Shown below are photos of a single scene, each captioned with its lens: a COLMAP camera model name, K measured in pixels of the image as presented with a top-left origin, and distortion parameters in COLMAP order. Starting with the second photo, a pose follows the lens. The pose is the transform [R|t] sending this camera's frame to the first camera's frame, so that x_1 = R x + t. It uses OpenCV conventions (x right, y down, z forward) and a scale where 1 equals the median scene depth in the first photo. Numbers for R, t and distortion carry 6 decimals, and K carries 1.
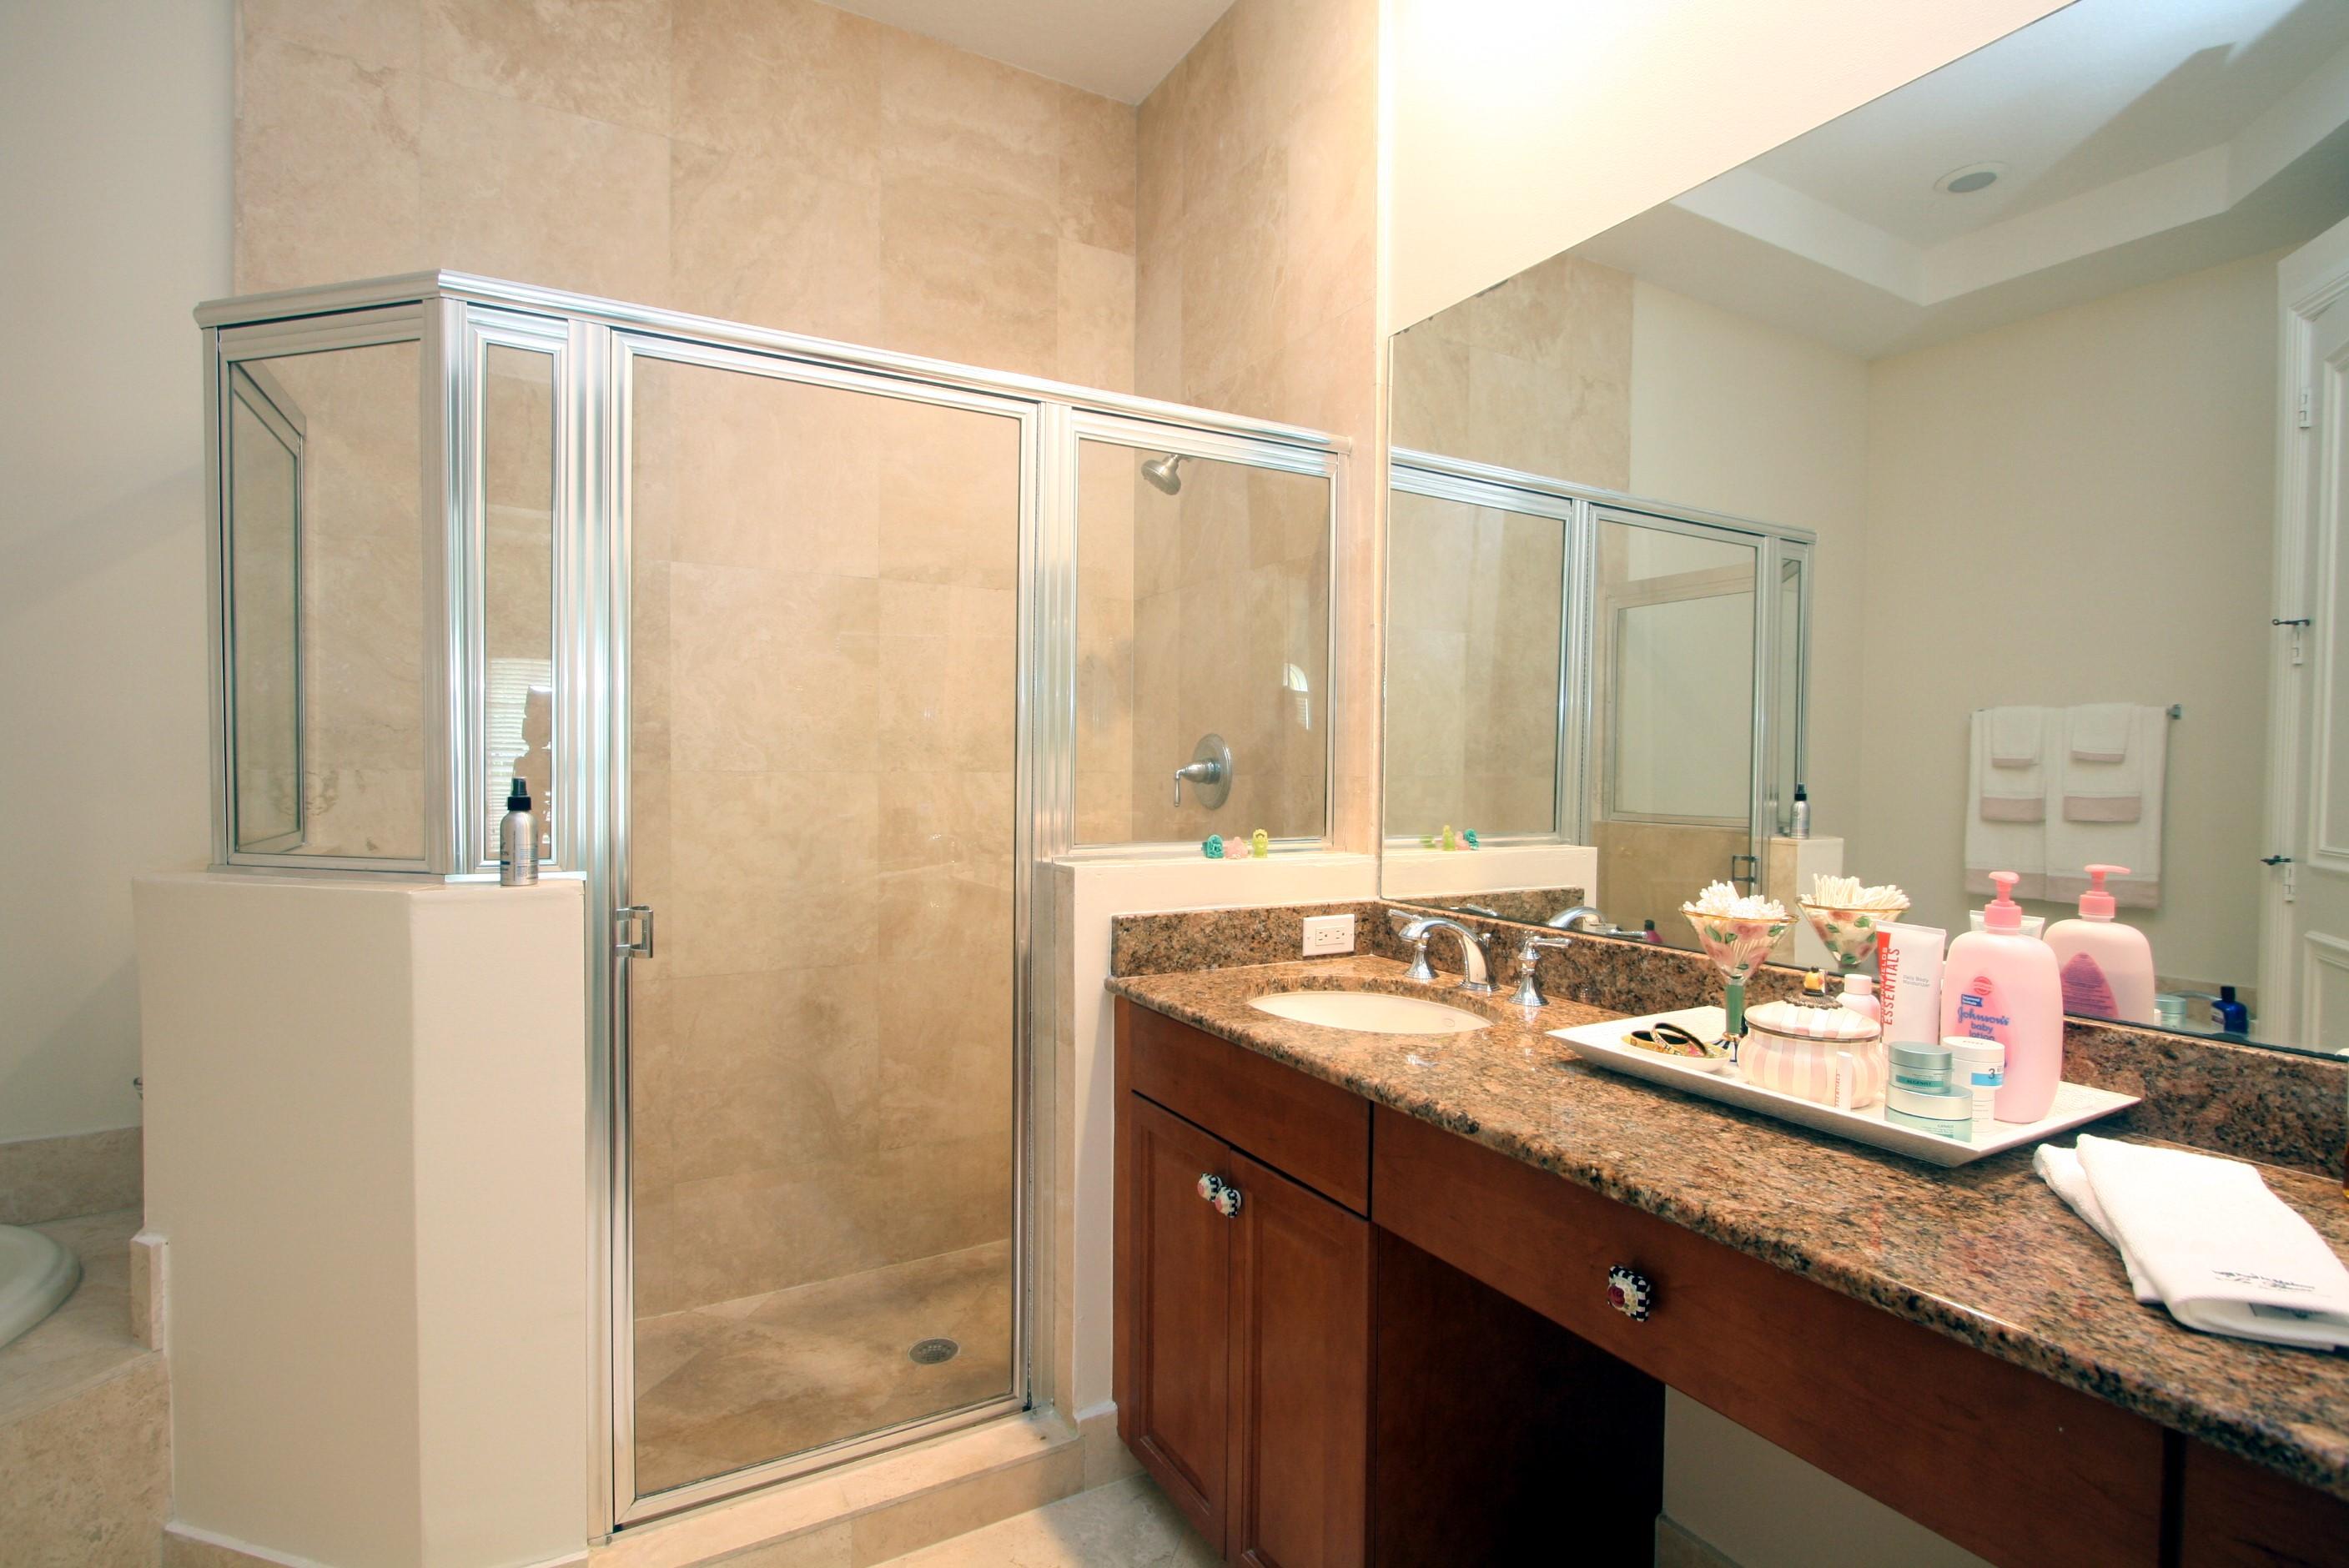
lens RADIAL K [[1125.0, 0, 1160.8], [0, 1125.0, 786.2], [0, 0, 1]] dist [-0.016267, 0.001480]
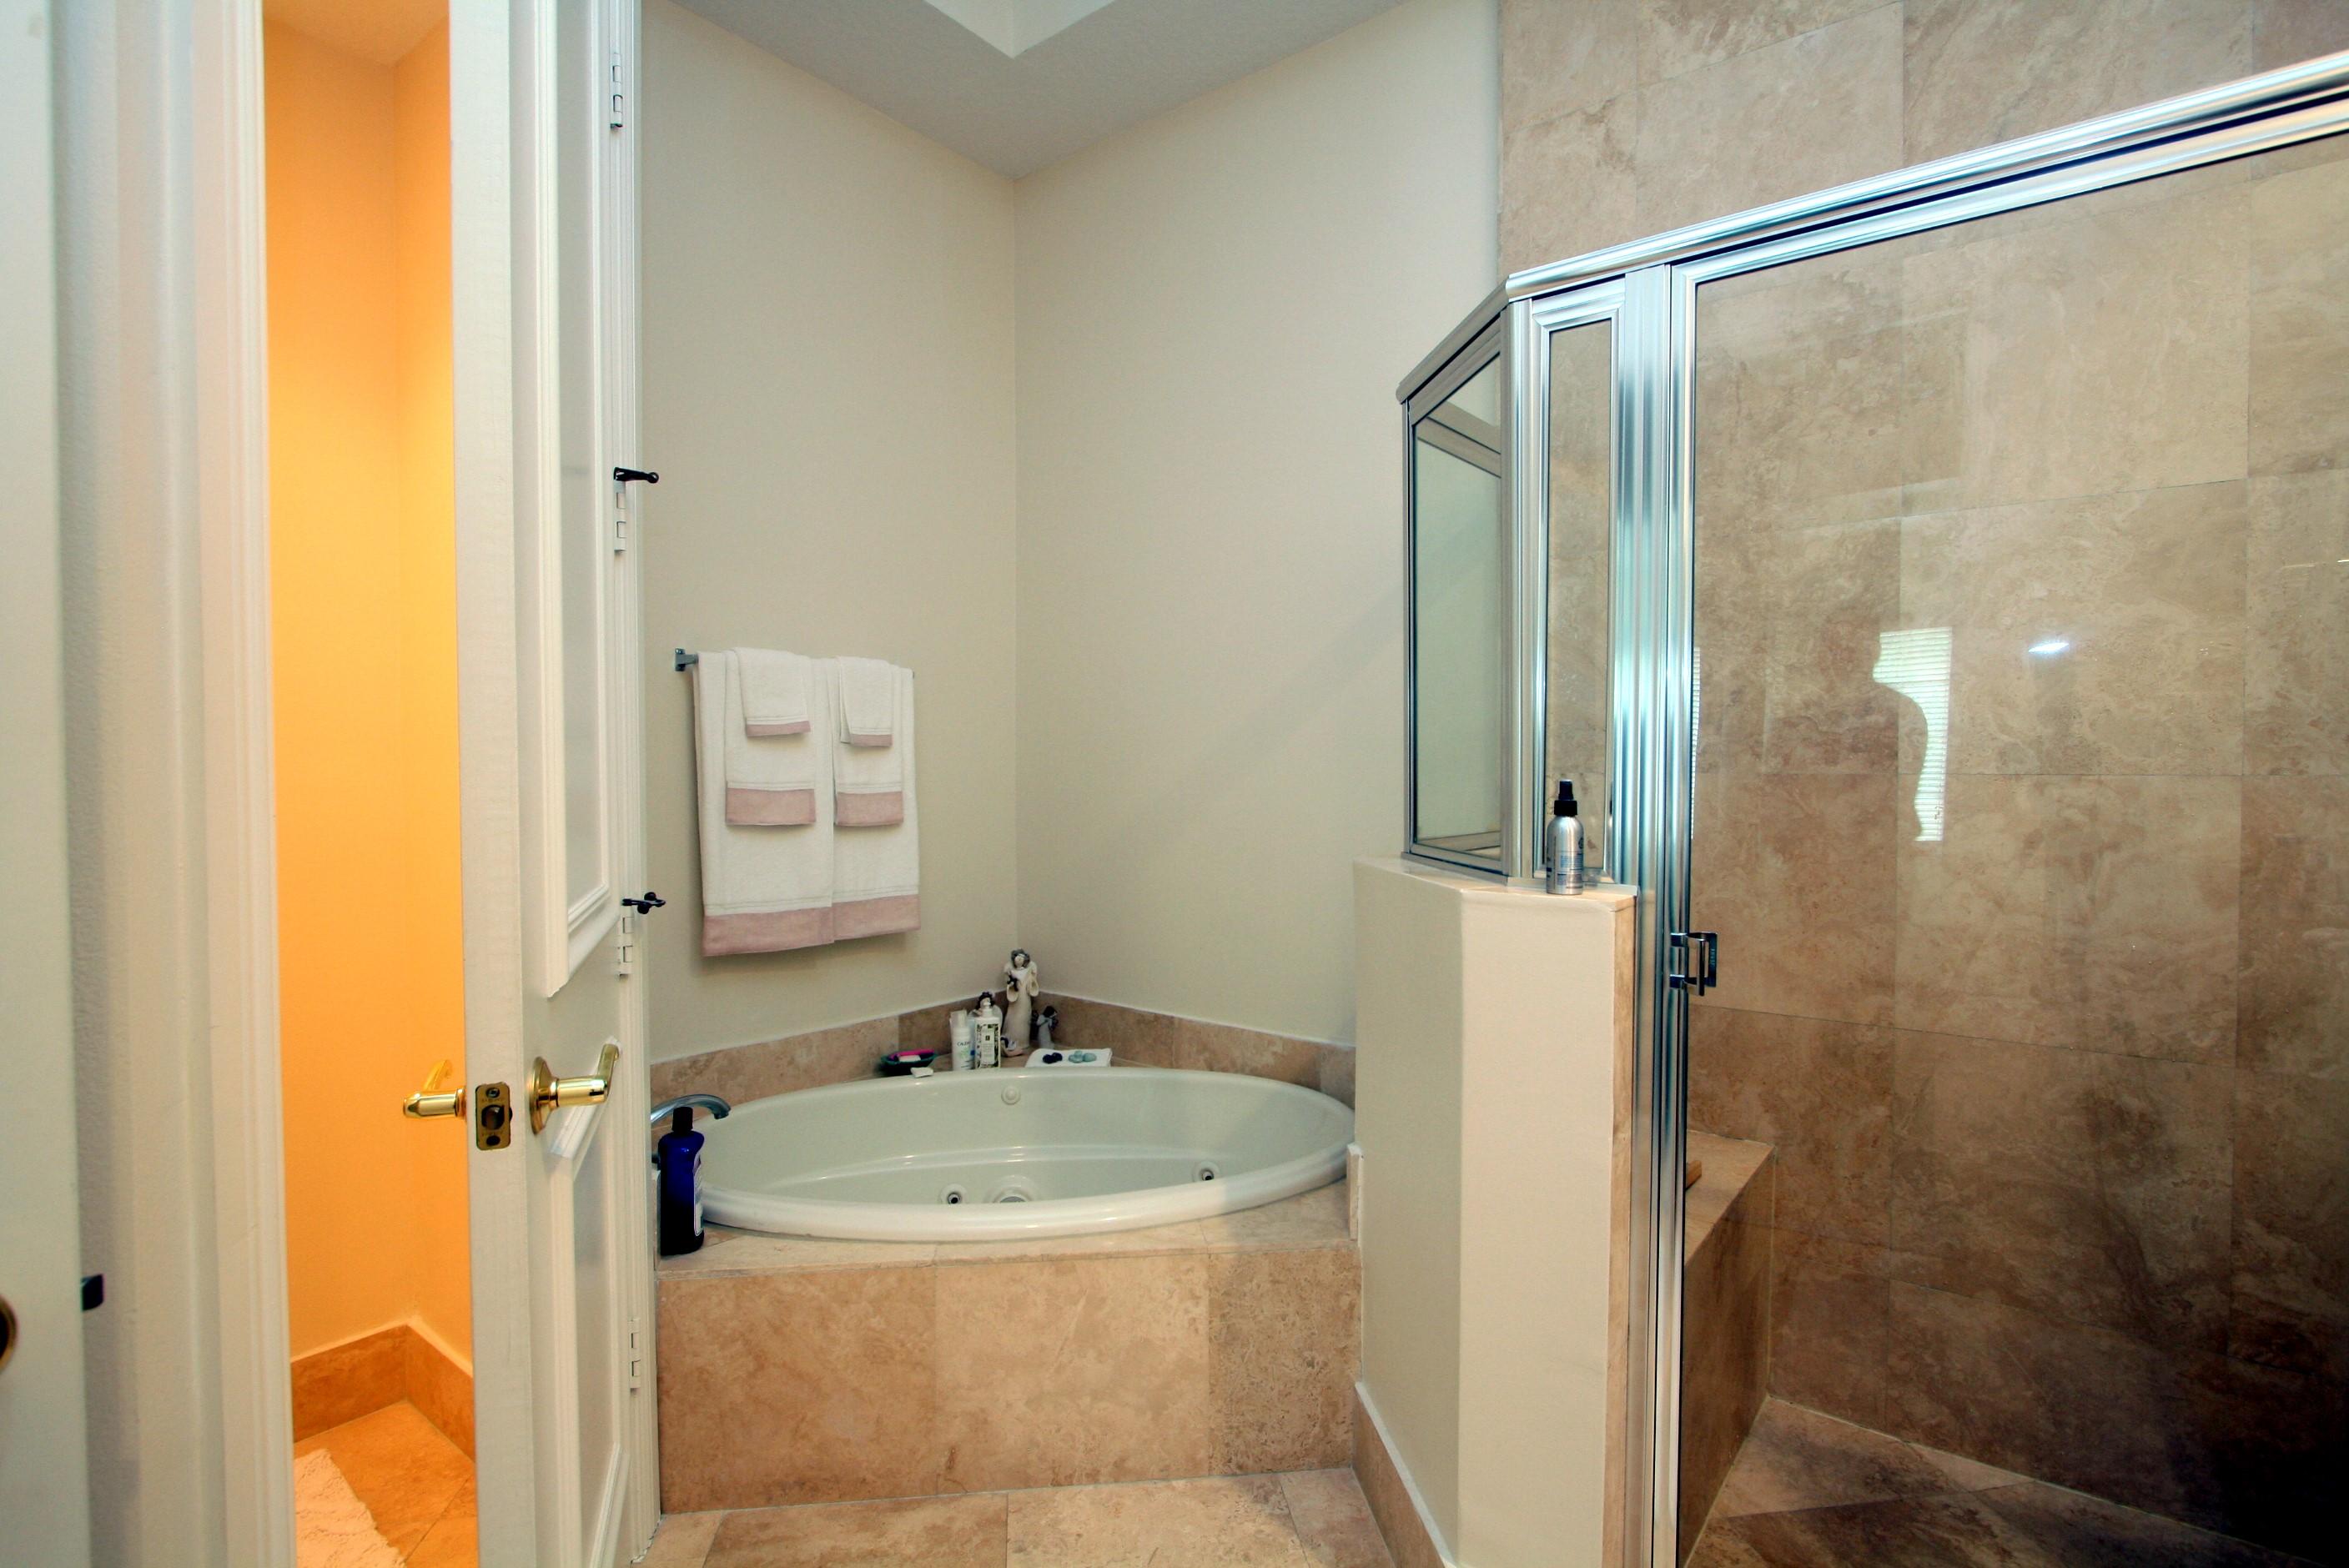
lens RADIAL K [[1125.0, 0, 1170.8], [0, 1125.0, 789.6], [0, 0, 1]] dist [-0.016267, 0.001480]
pose [[0.394951, 0.012017, -0.918624, 0.100637], [-0.012854, 0.999889, 0.007554, -0.001609], [0.918612, 0.008825, 0.395062, 0.190498]]
